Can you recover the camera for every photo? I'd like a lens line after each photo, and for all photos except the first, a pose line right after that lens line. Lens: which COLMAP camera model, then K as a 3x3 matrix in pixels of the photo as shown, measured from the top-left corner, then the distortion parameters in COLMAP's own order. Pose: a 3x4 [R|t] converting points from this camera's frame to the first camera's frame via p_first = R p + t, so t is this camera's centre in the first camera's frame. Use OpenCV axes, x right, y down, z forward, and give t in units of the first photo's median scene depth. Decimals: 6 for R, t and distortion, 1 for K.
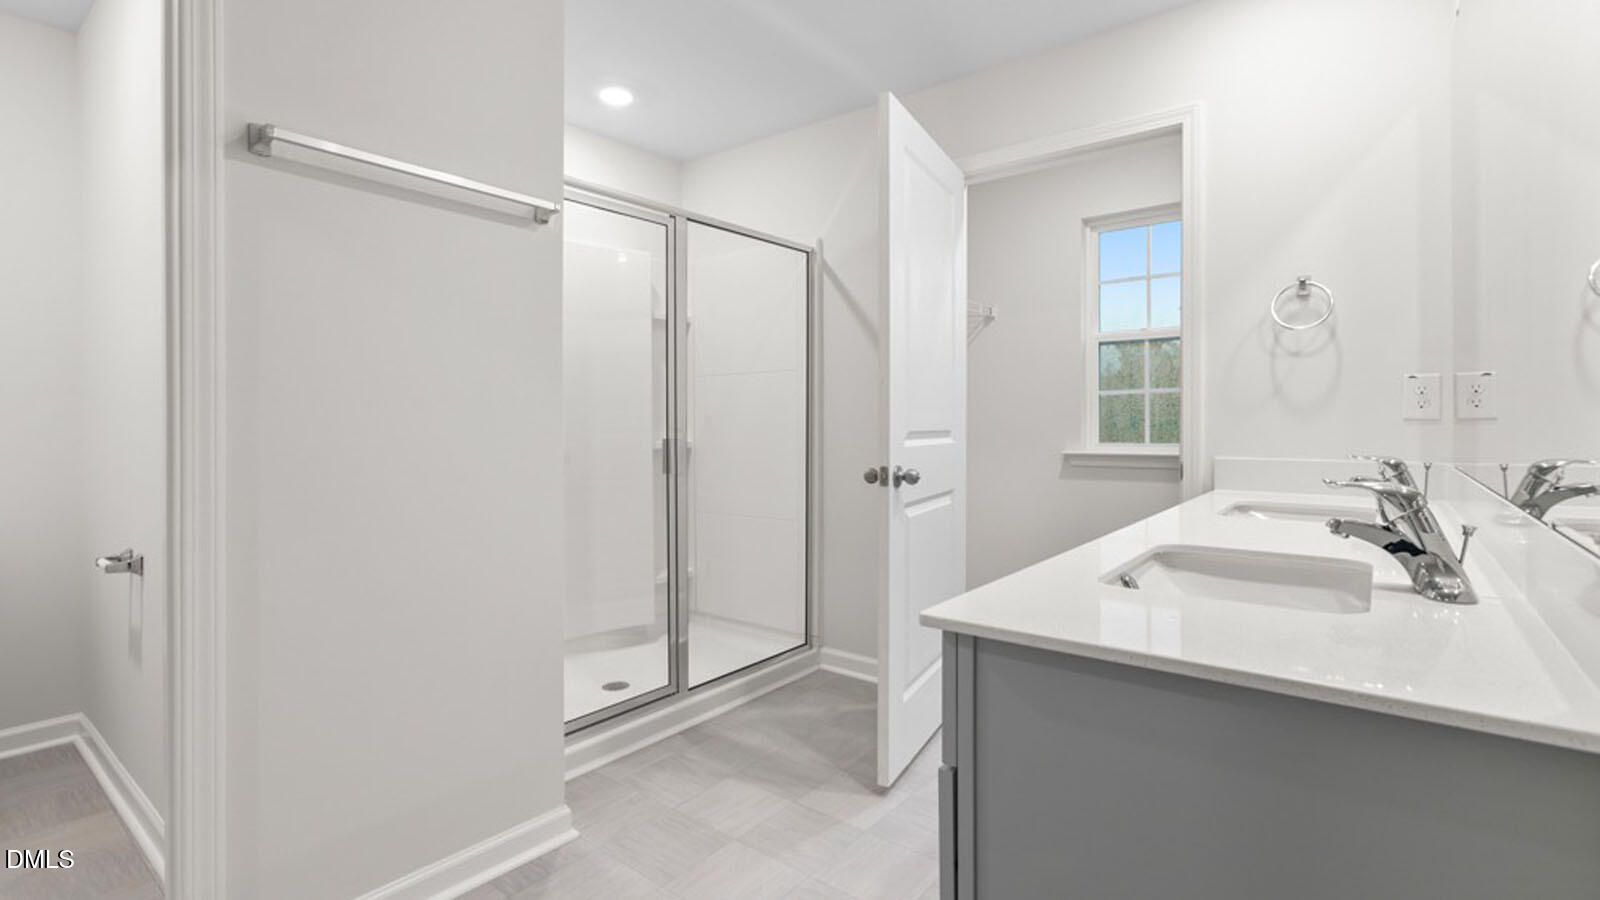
lens RADIAL K [[729.6, 0, 803.0], [0, 729.6, 436.9], [0, 0, 1]] dist [-0.001814, 0.000545]
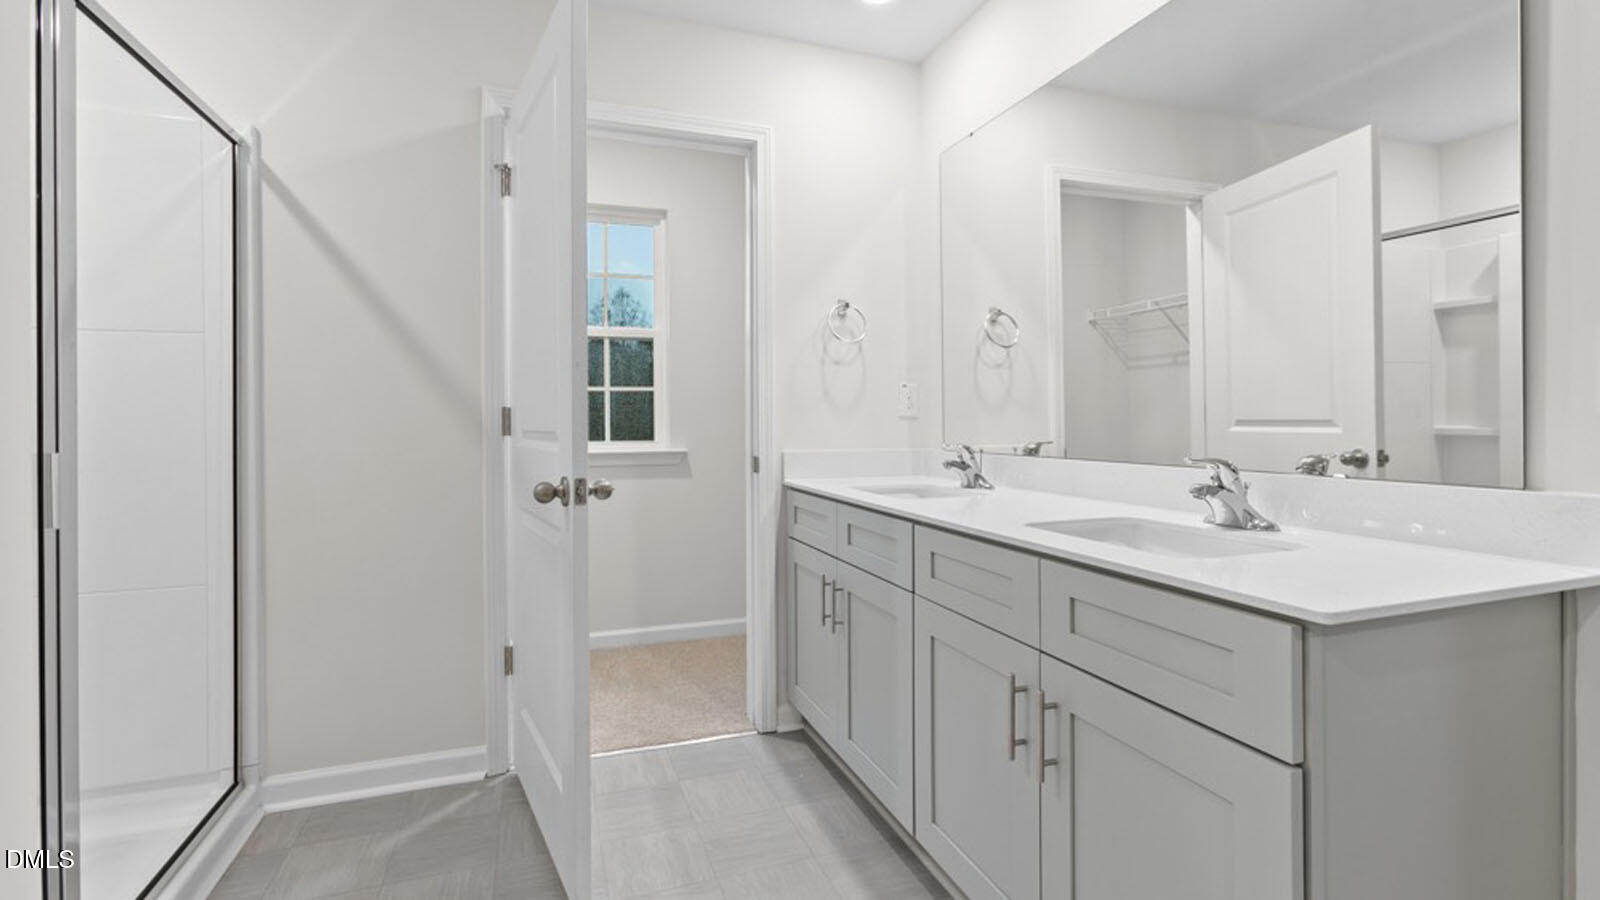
lens RADIAL K [[731.8, 0, 797.6], [0, 731.8, 425.6], [0, 0, 1]] dist [-0.002519, -0.000203]
pose [[0.533423, -0.005387, 0.845832, -0.306222], [0.018922, 0.999805, -0.005566, -0.002975], [-0.845637, 0.018974, 0.533421, 0.322542]]
